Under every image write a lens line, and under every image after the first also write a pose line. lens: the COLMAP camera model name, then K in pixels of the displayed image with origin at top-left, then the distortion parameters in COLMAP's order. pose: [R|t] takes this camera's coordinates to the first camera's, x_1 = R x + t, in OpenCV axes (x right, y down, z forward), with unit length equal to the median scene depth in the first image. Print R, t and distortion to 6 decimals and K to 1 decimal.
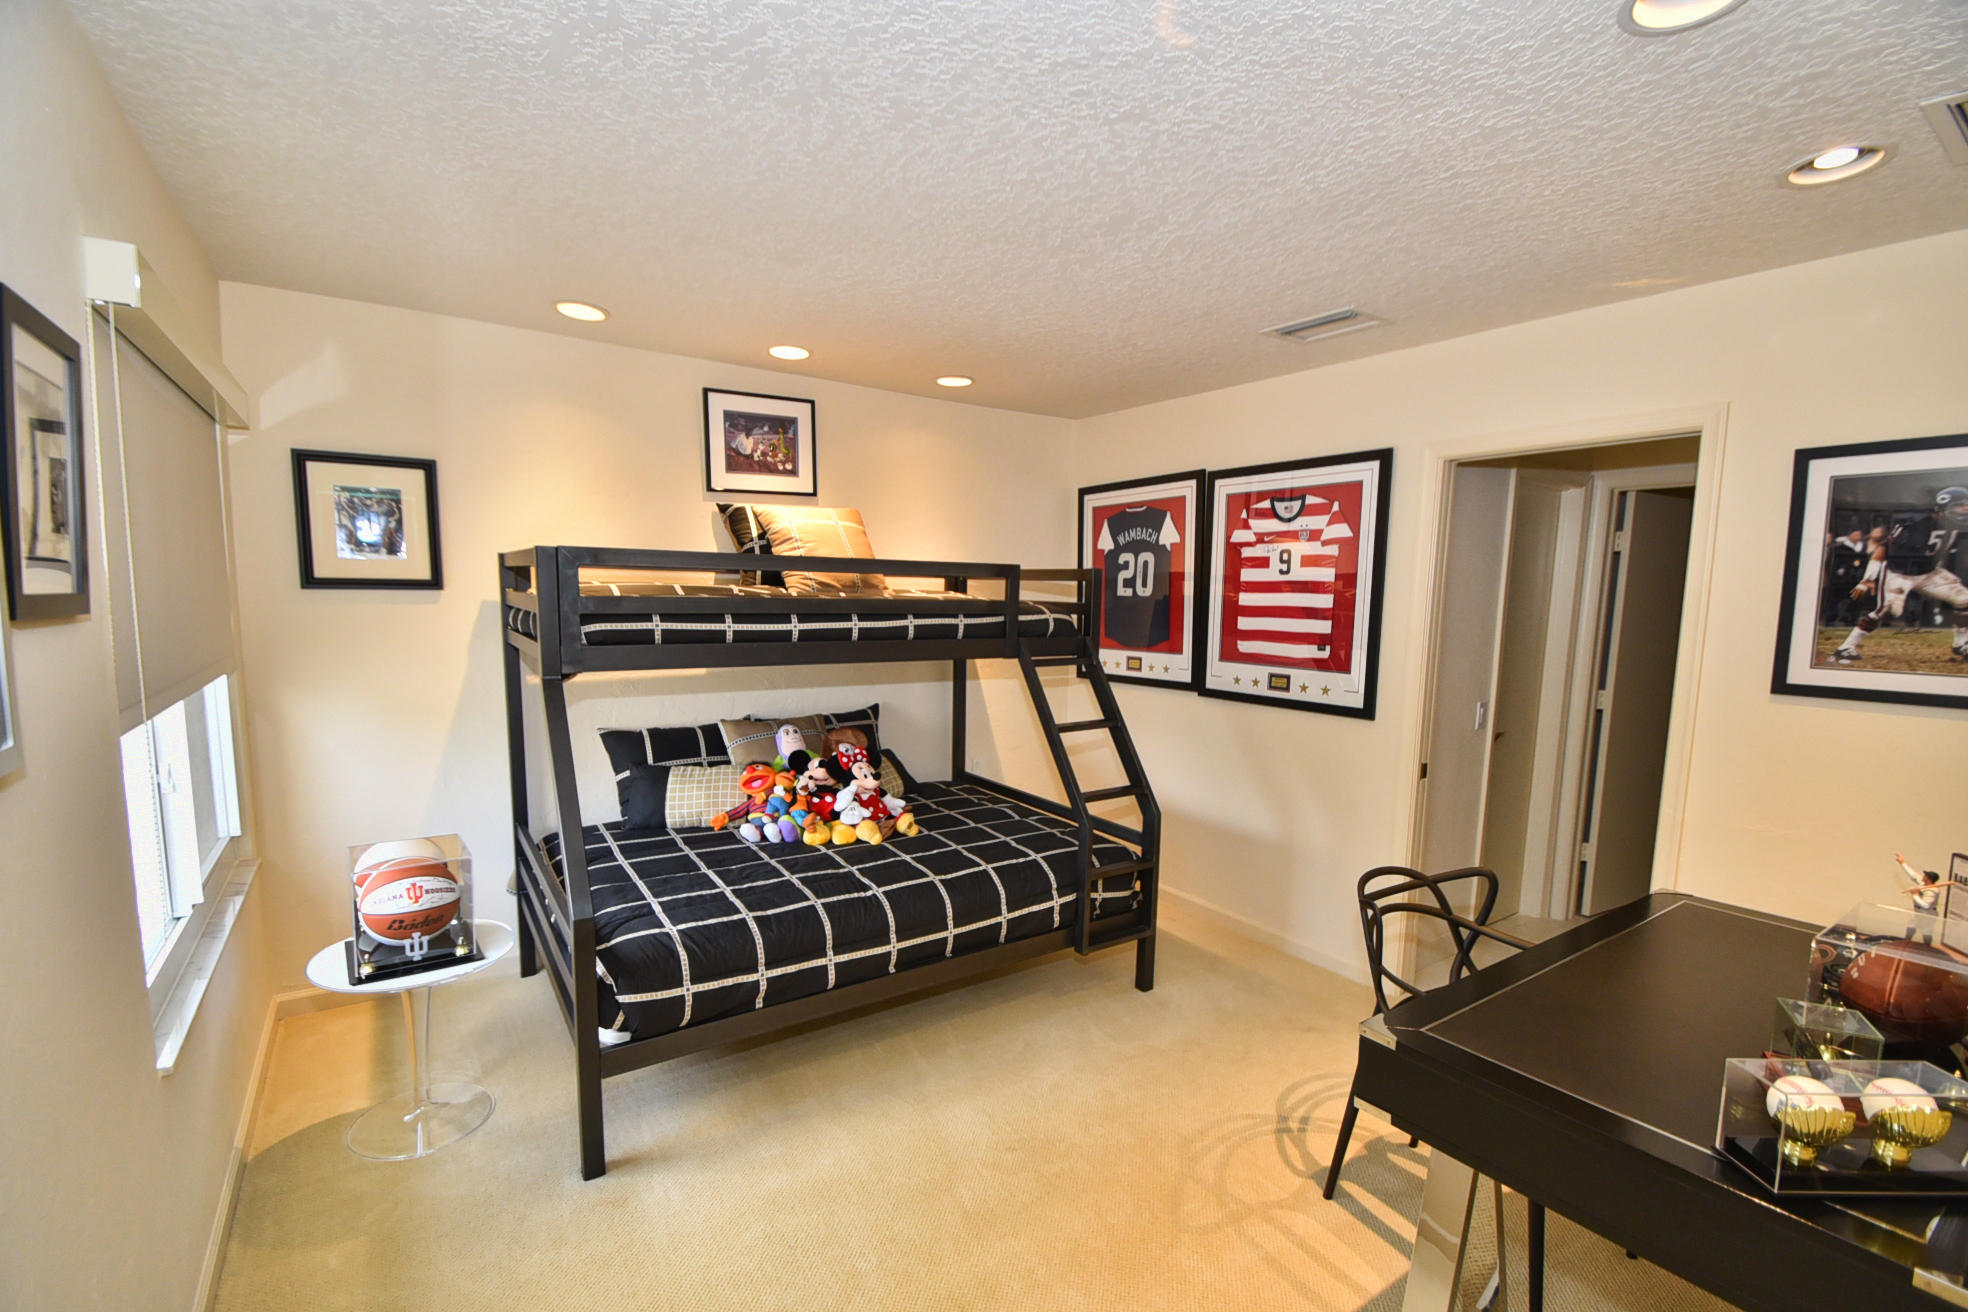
lens RADIAL K [[875.7, 0, 984.2], [0, 875.7, 674.5], [0, 0, 1]] dist [-0.016039, -0.001475]
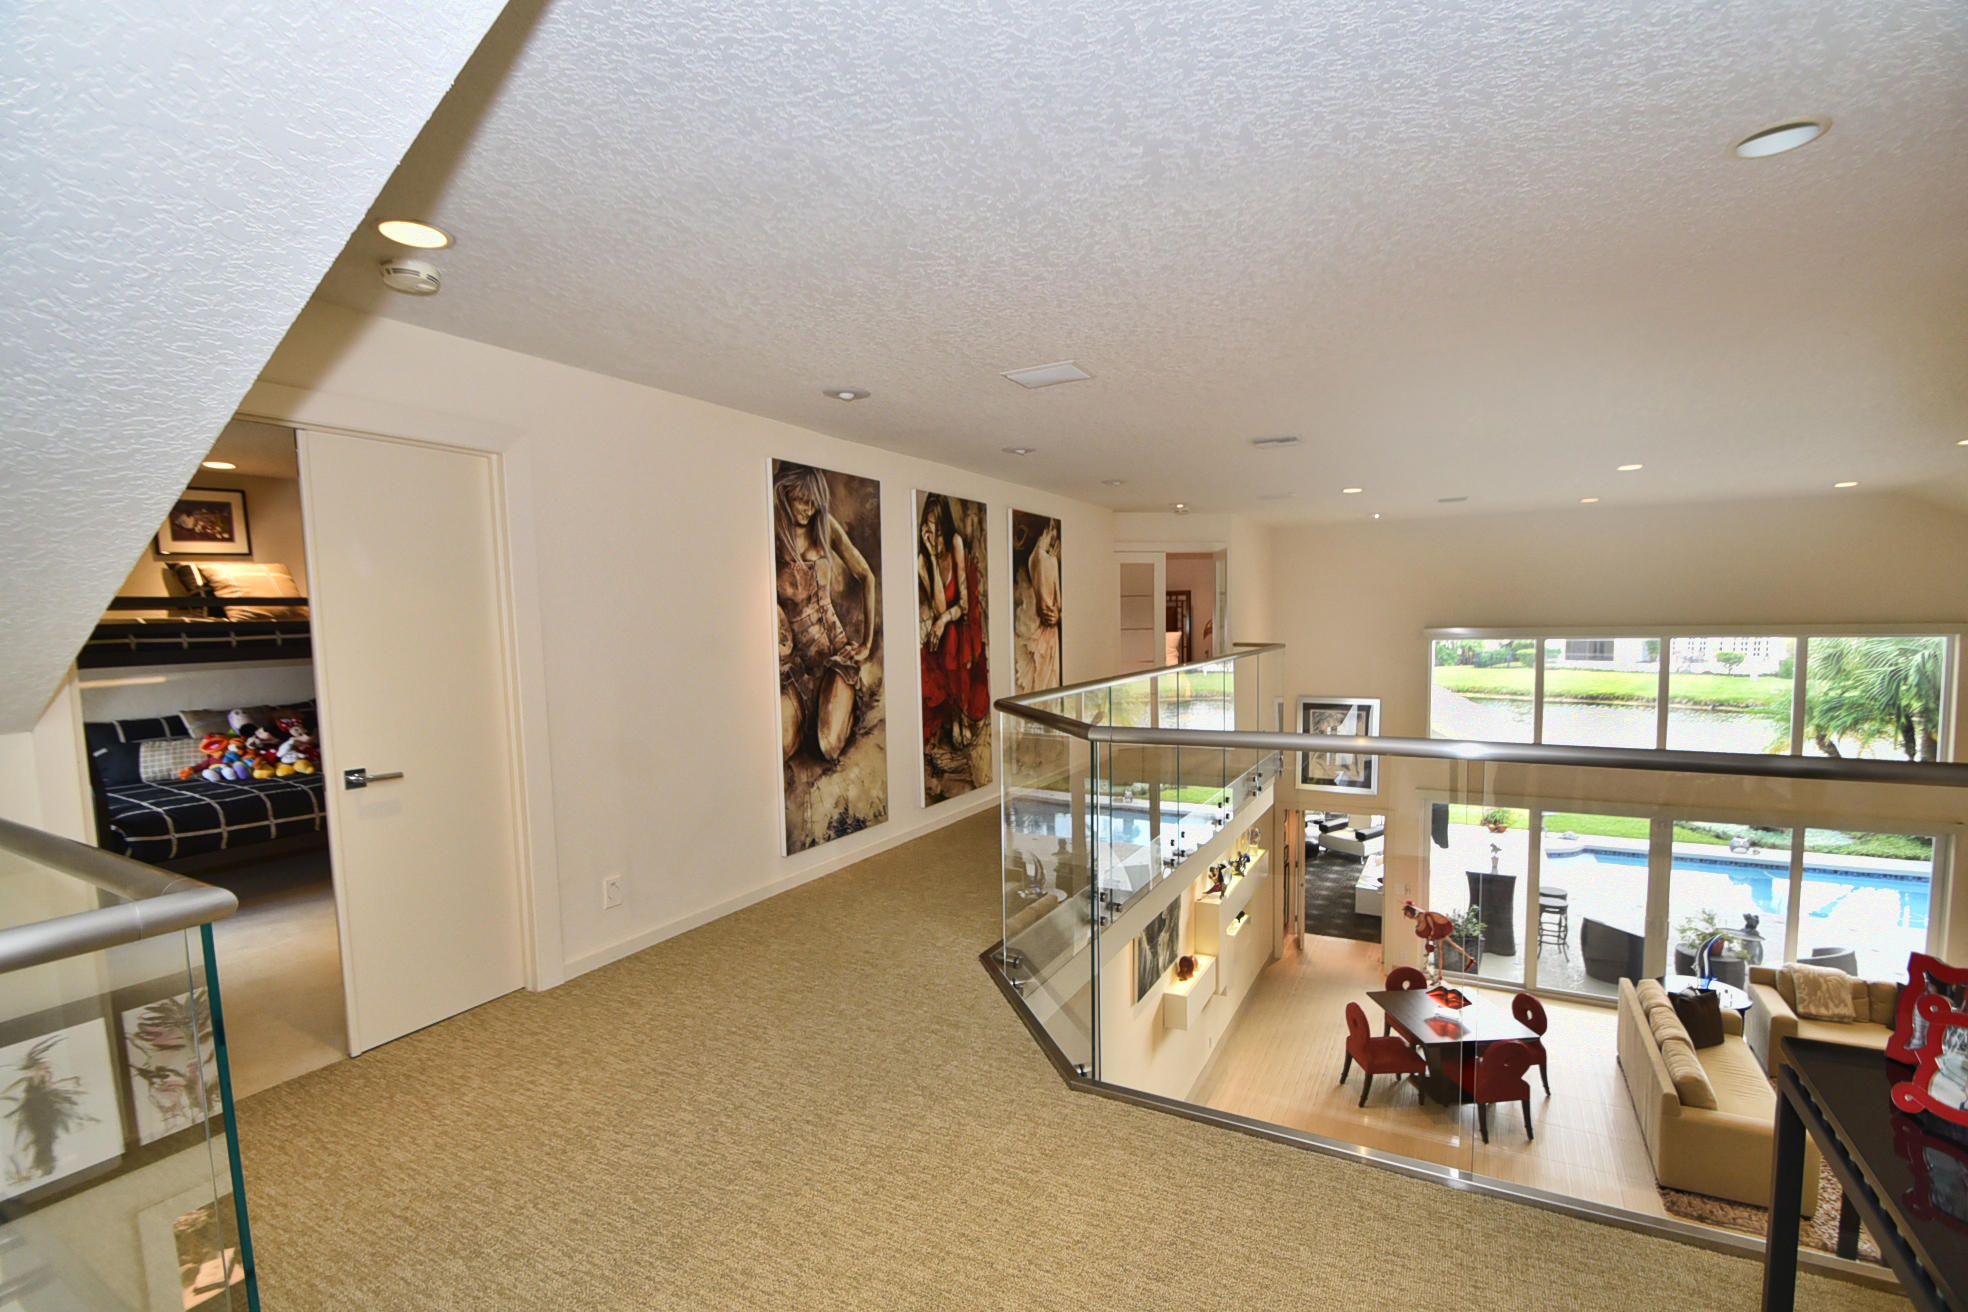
lens RADIAL K [[875.7, 0, 960.0], [0, 875.7, 681.1], [0, 0, 1]] dist [-0.016039, -0.001475]
pose [[0.894592, -0.074939, 0.440556, 0.248619], [0.087332, 0.996148, -0.007889, 0.137174], [-0.438268, 0.045532, 0.897691, -0.931765]]
